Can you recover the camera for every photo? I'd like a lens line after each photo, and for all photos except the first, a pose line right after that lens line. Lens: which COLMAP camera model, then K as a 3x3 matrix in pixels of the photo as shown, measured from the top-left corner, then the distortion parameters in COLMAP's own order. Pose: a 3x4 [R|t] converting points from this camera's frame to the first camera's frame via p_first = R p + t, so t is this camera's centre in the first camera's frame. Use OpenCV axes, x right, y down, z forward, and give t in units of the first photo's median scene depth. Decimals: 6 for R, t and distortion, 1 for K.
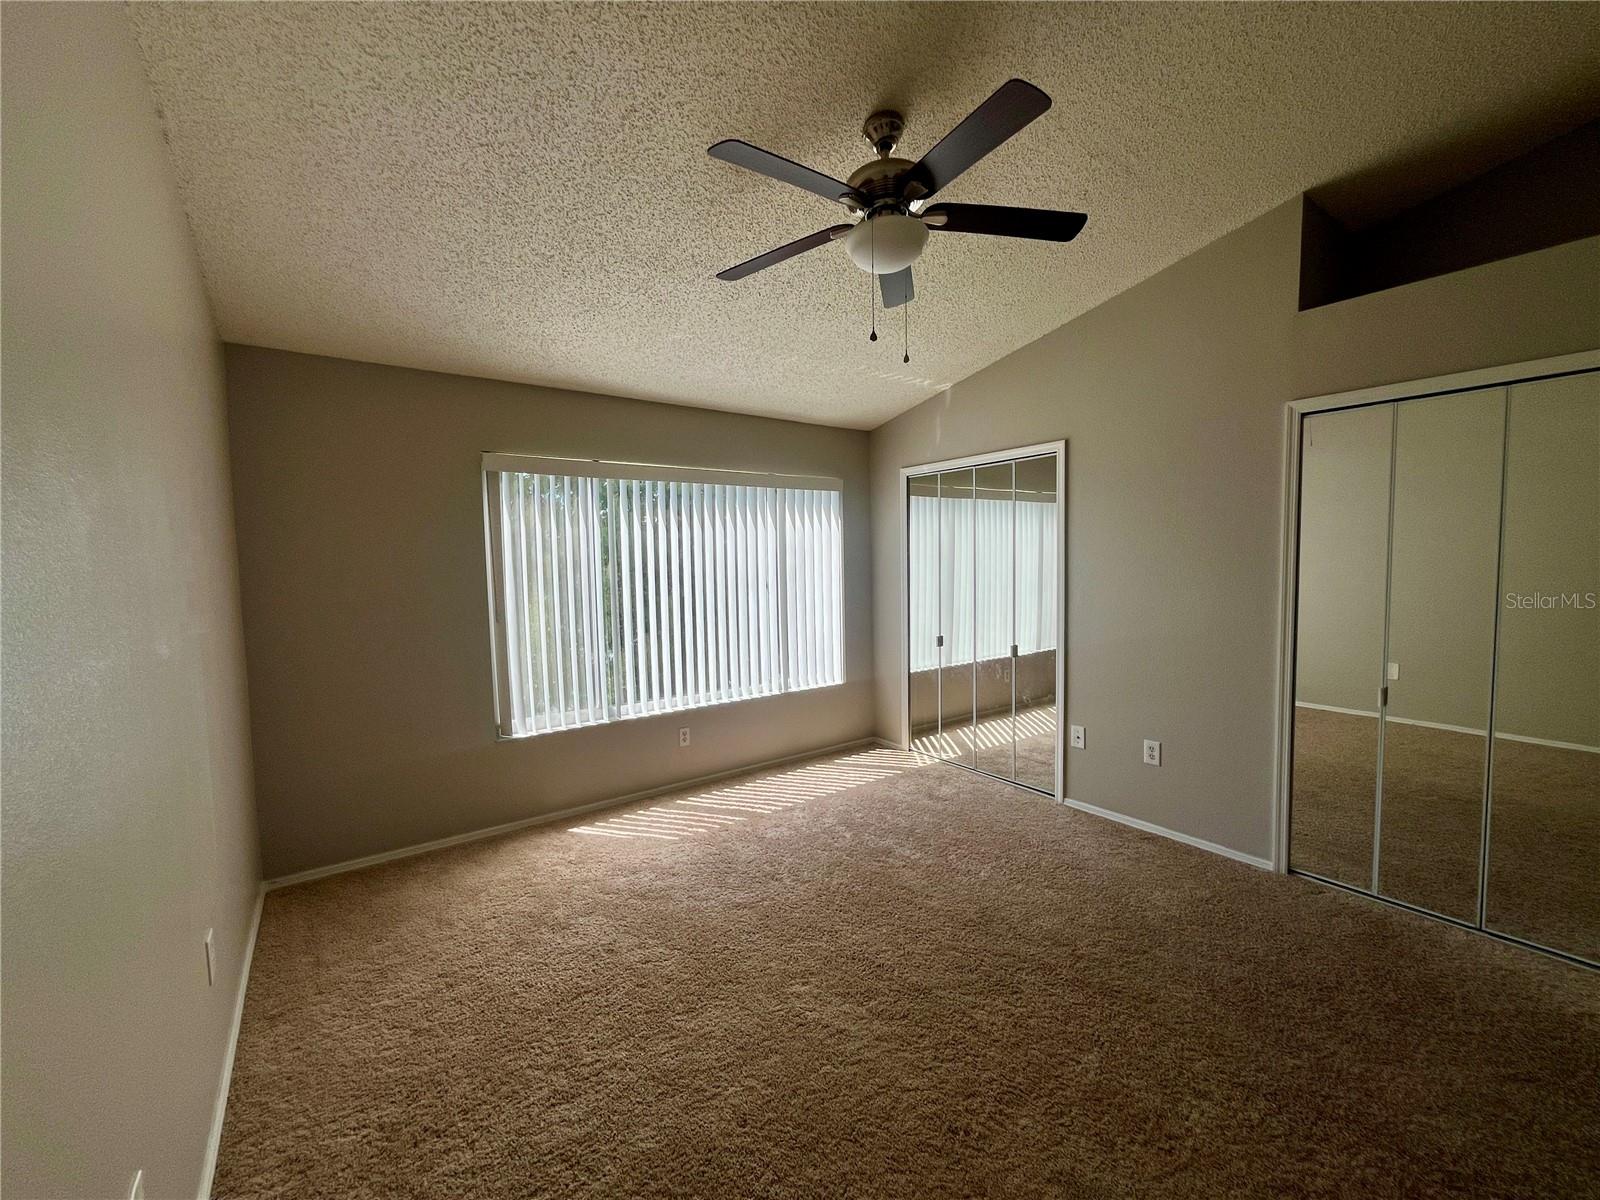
lens RADIAL K [[652.5, 0, 803.6], [0, 652.5, 603.5], [0, 0, 1]] dist [-0.002929, -0.000214]
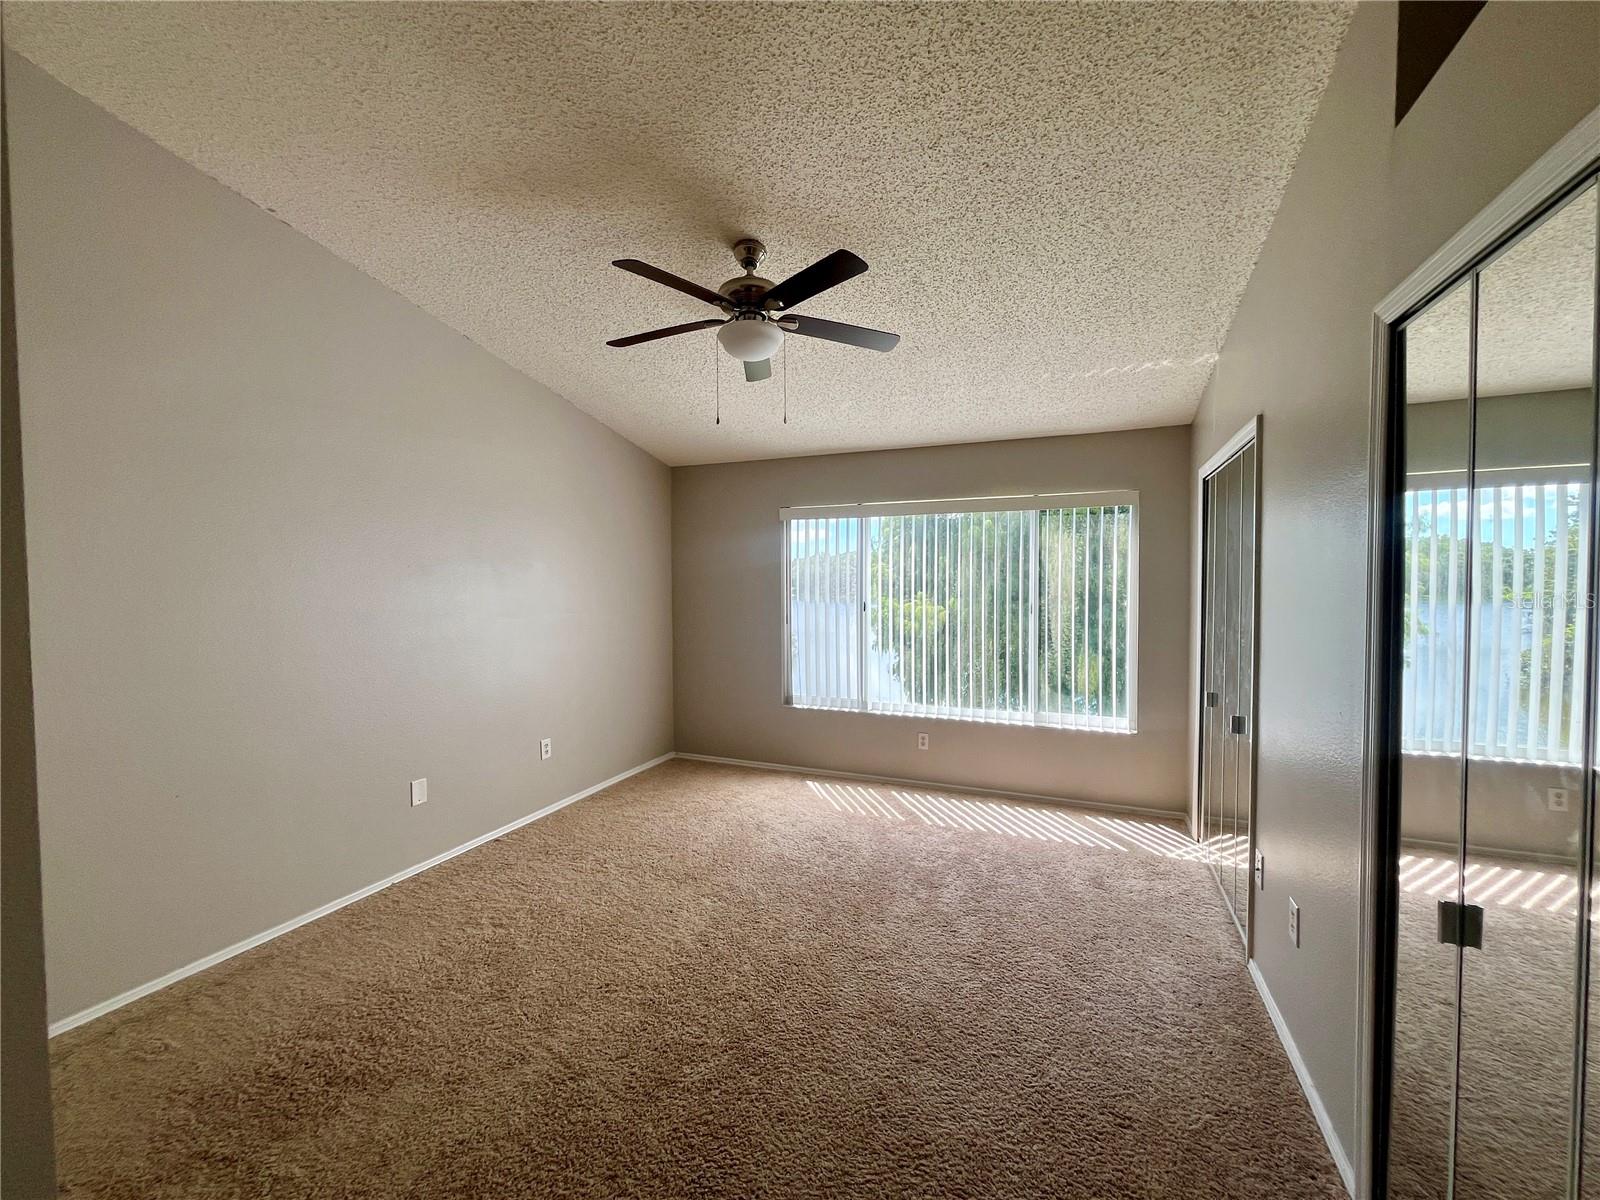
lens RADIAL K [[652.5, 0, 797.3], [0, 652.5, 601.0], [0, 0, 1]] dist [-0.002929, -0.000214]
pose [[0.505391, 0.044681, -0.861733, 0.678286], [-0.067045, 0.997673, 0.012409, -0.035119], [0.860282, 0.051503, 0.507211, 0.243768]]
